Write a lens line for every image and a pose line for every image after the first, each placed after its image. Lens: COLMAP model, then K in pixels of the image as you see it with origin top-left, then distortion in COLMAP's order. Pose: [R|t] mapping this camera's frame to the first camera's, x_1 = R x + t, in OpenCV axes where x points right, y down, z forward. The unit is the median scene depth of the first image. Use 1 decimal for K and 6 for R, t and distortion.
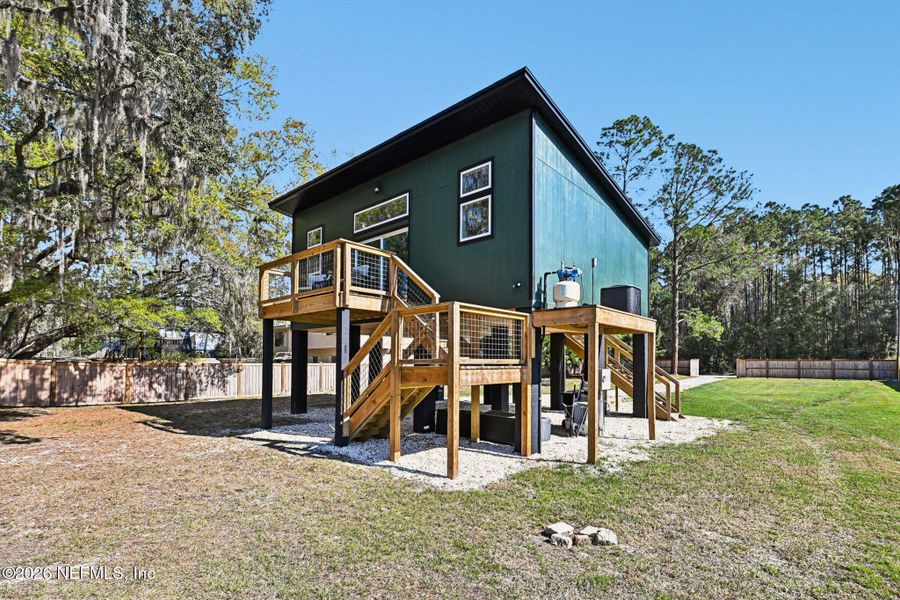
lens RADIAL K [[419.6, 0, 454.3], [0, 419.6, 364.0], [0, 0, 1]] dist [-0.000839, -0.000372]
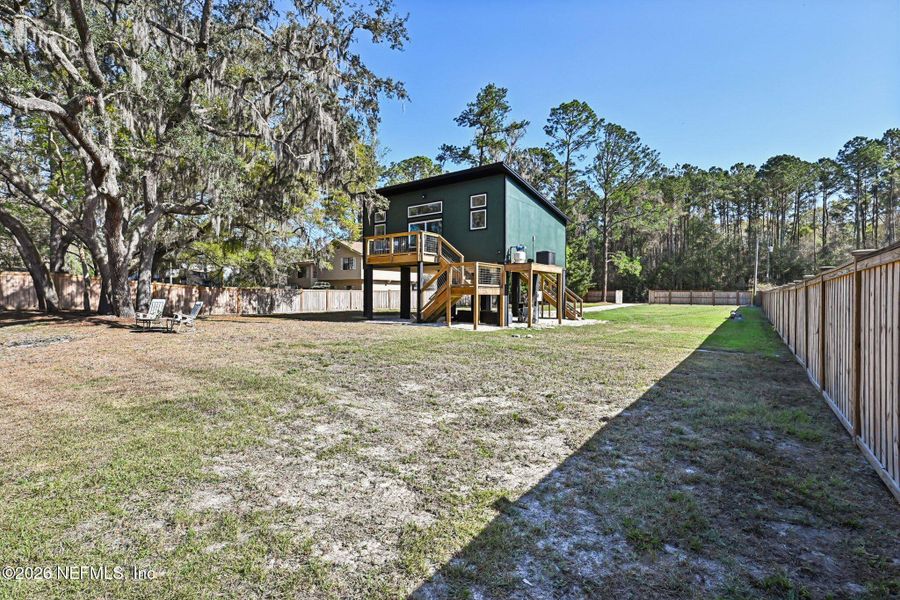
lens RADIAL K [[405.0, 0, 453.7], [0, 405.0, 299.8], [0, 0, 1]] dist [0.000656, 0.000025]
pose [[0.996011, 0.004470, 0.089121, -0.191052], [-0.005321, 0.999942, 0.009318, 0.032717], [-0.089075, -0.009755, 0.995977, -0.778527]]
